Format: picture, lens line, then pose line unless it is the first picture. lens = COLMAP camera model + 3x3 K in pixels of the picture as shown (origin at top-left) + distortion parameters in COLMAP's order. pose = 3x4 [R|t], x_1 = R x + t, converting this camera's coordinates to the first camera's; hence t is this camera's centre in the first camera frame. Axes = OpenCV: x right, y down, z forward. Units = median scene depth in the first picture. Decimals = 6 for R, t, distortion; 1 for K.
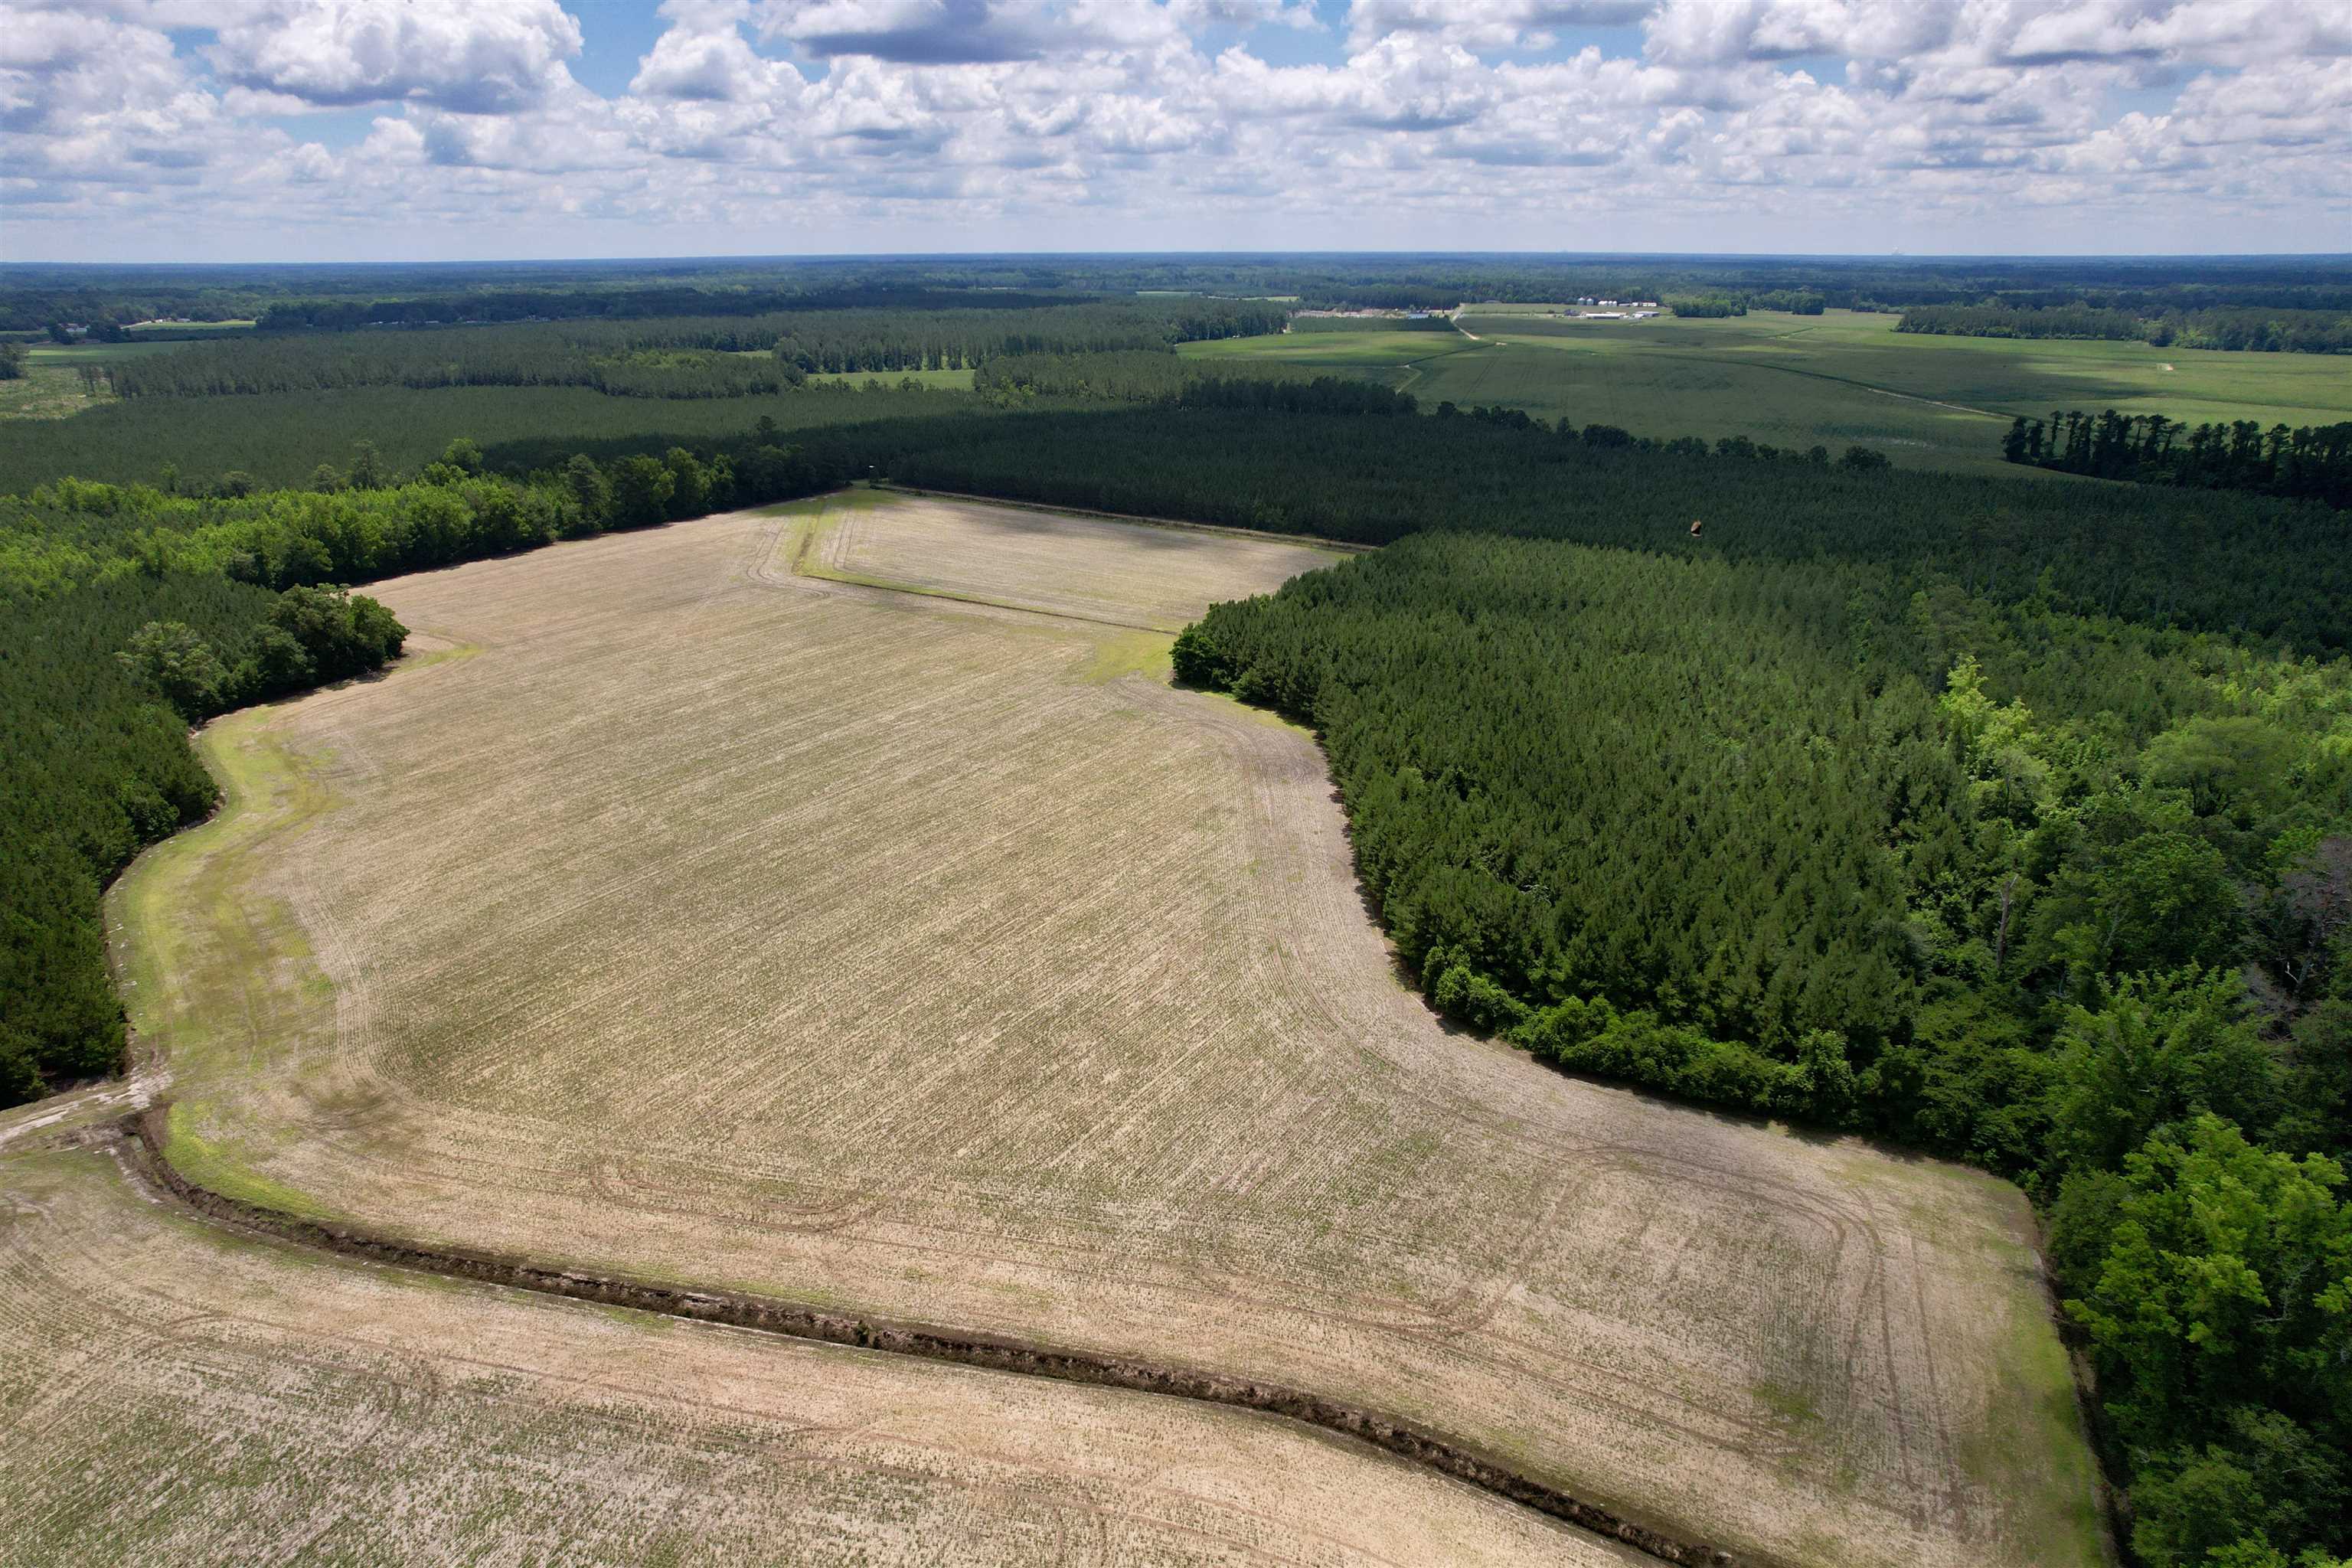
lens RADIAL K [[1505.9, 0, 1175.4], [0, 1505.9, 769.6], [0, 0, 1]] dist [-0.073132, 0.064533]
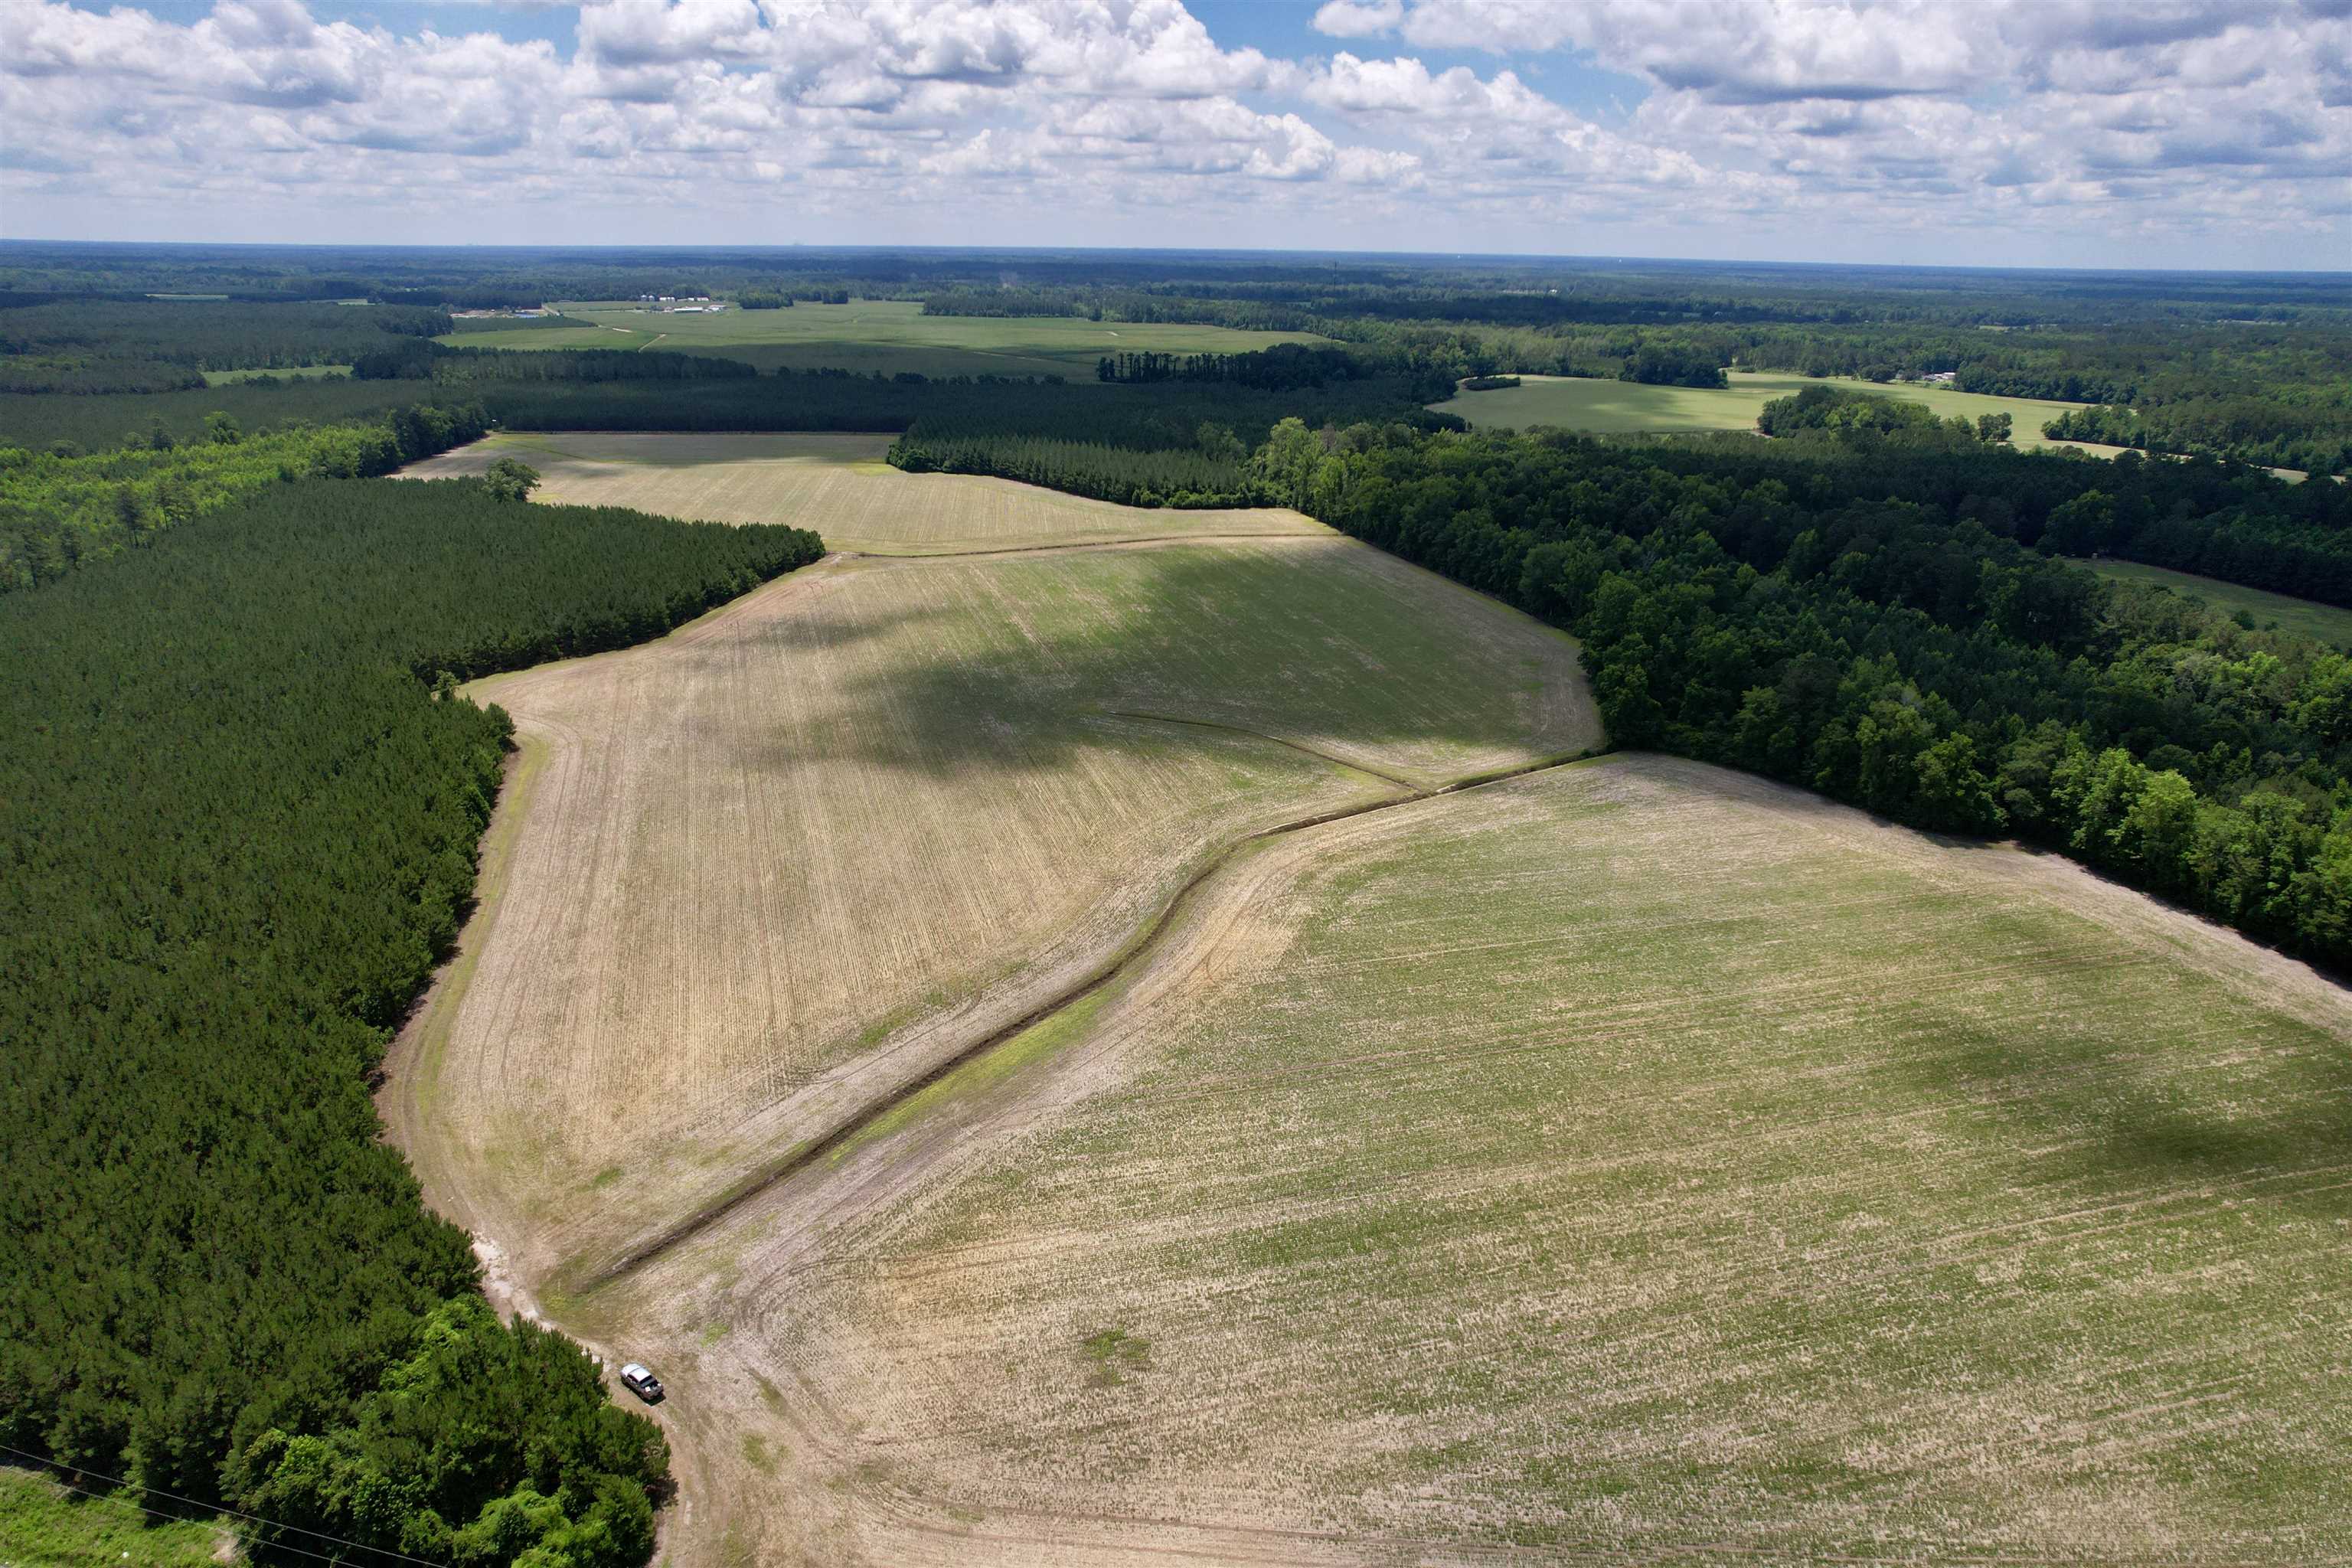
lens RADIAL K [[1505.9, 0, 1176.9], [0, 1505.9, 780.2], [0, 0, 1]] dist [-0.073132, 0.064533]
pose [[0.781004, -0.198621, 0.592100, -0.197007], [0.191383, 0.978582, 0.075825, 0.053579], [-0.594479, 0.054098, 0.802290, -0.184708]]
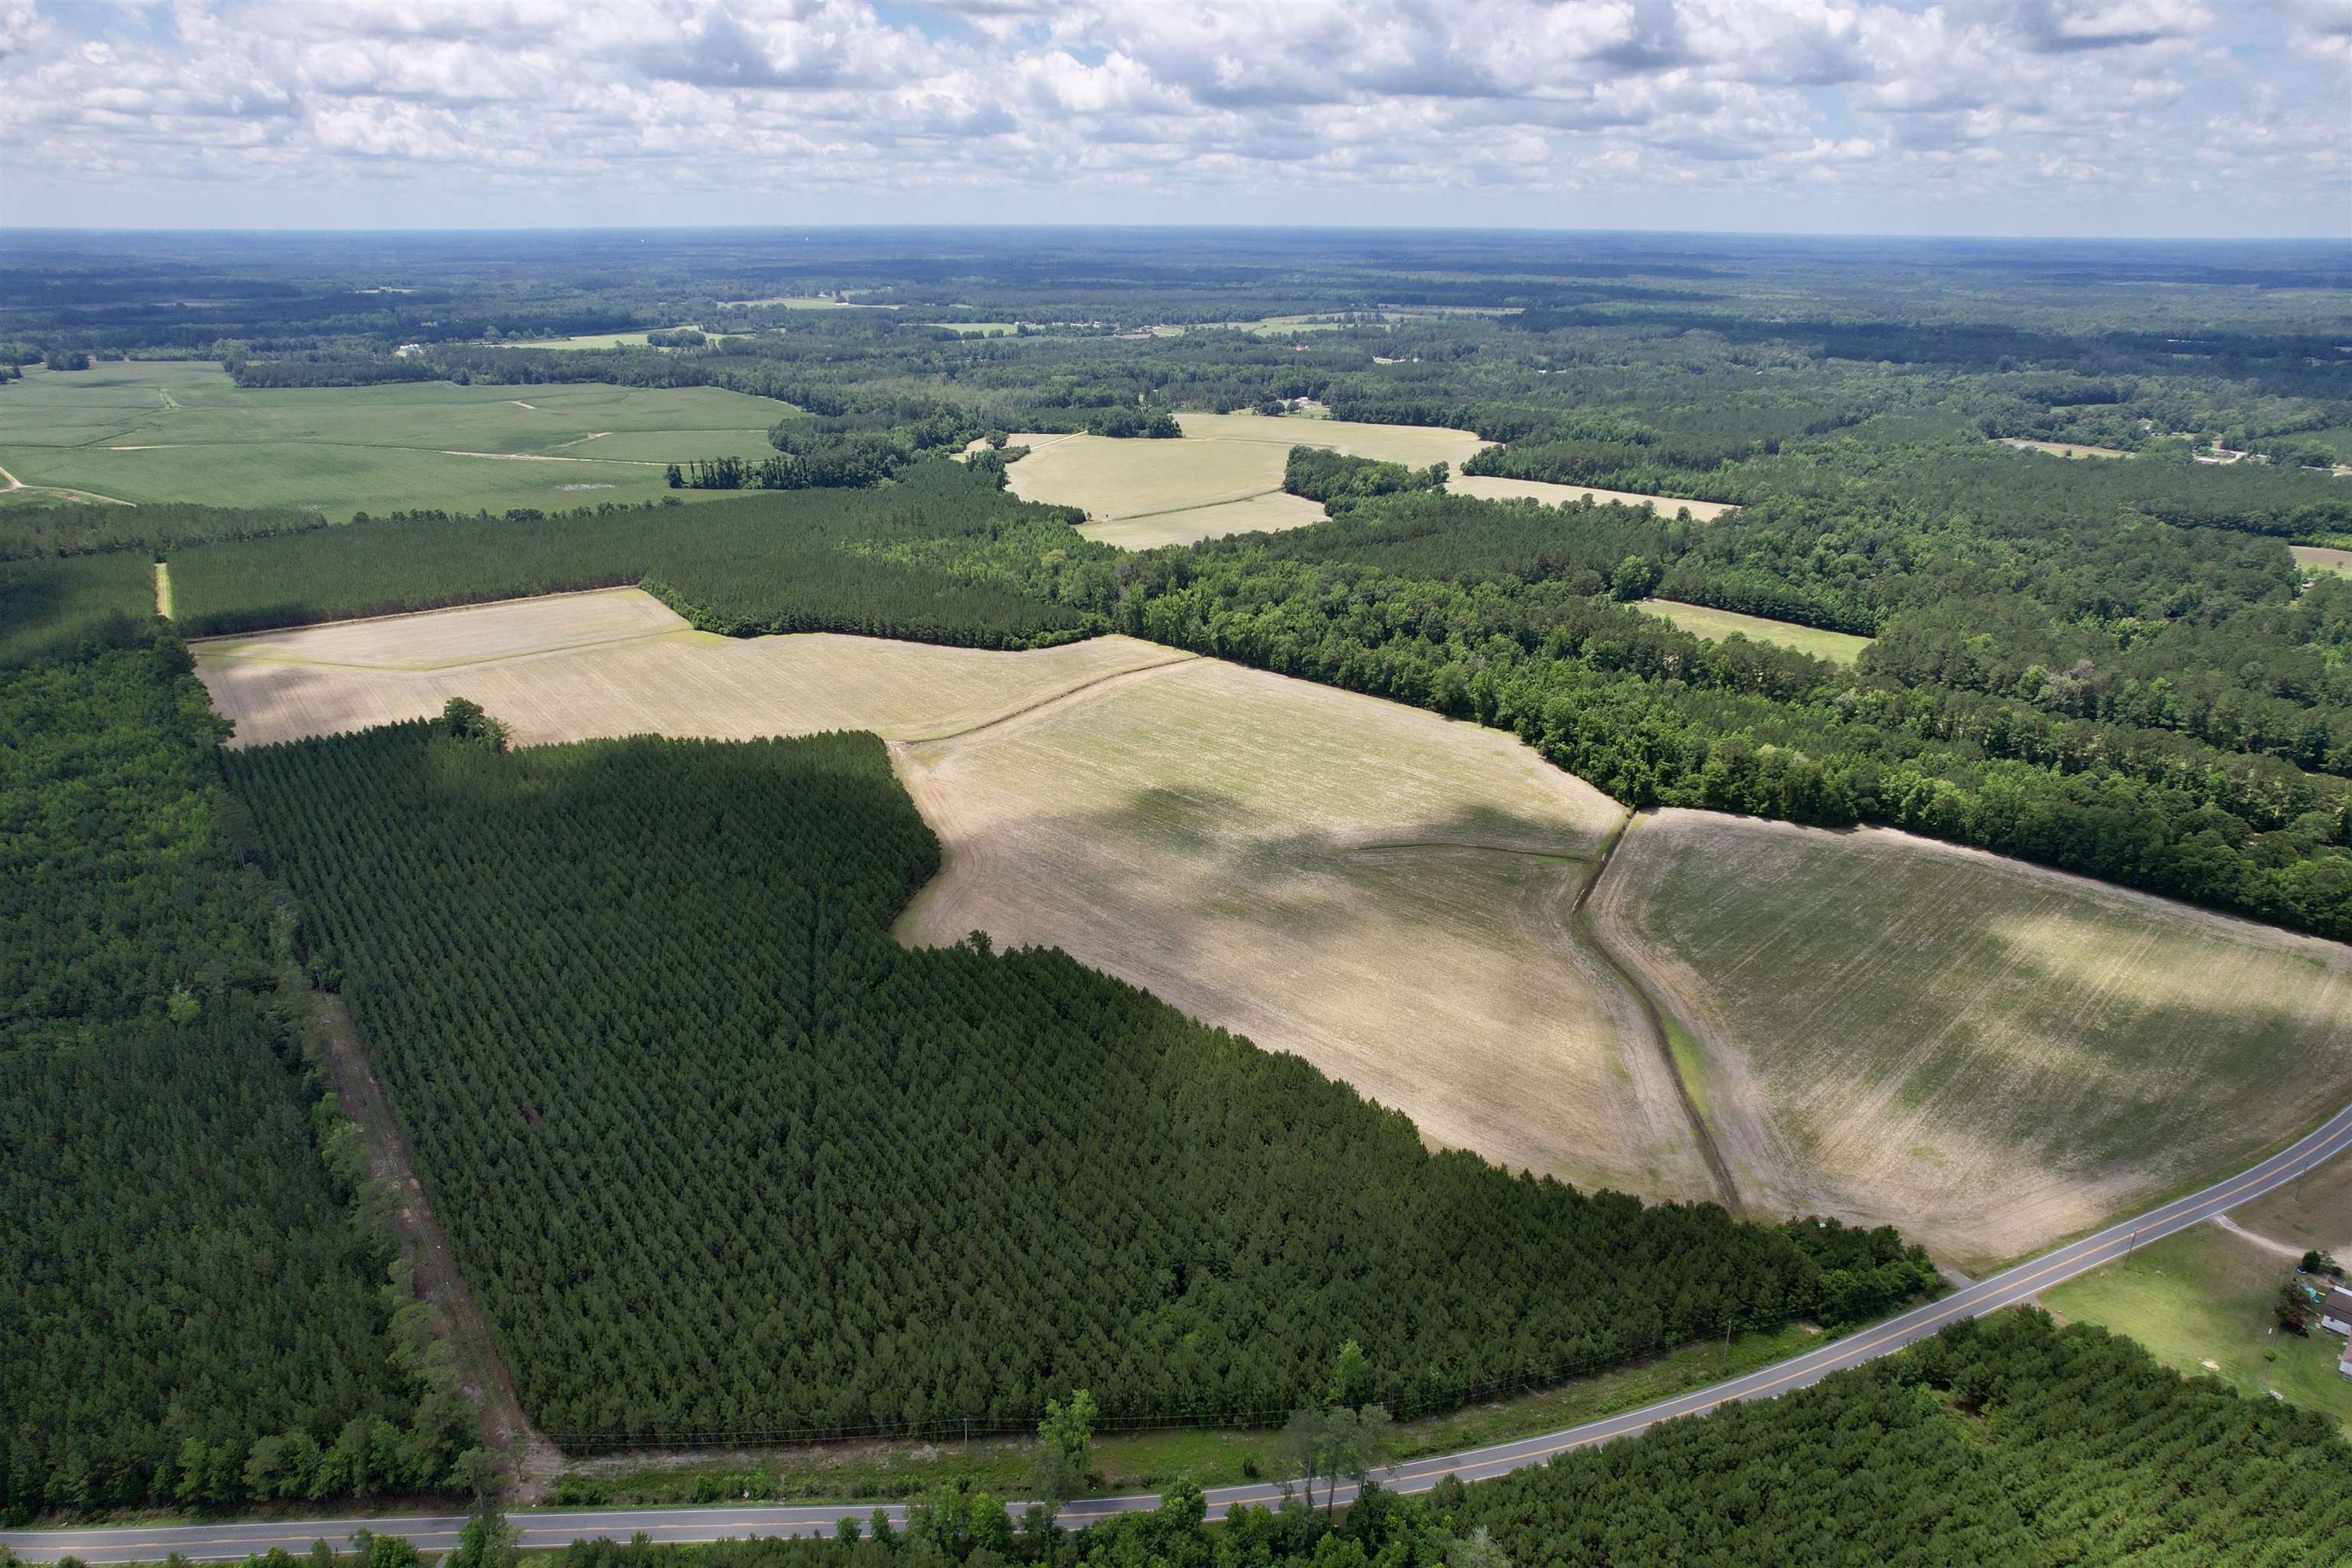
lens RADIAL K [[1505.9, 0, 1169.3], [0, 1505.9, 785.5], [0, 0, 1]] dist [-0.073132, 0.064533]
pose [[0.361117, -0.331232, 0.871711, -0.350611], [0.304853, 0.925360, 0.225329, -0.031072], [-0.881283, 0.184374, 0.435141, -0.118620]]
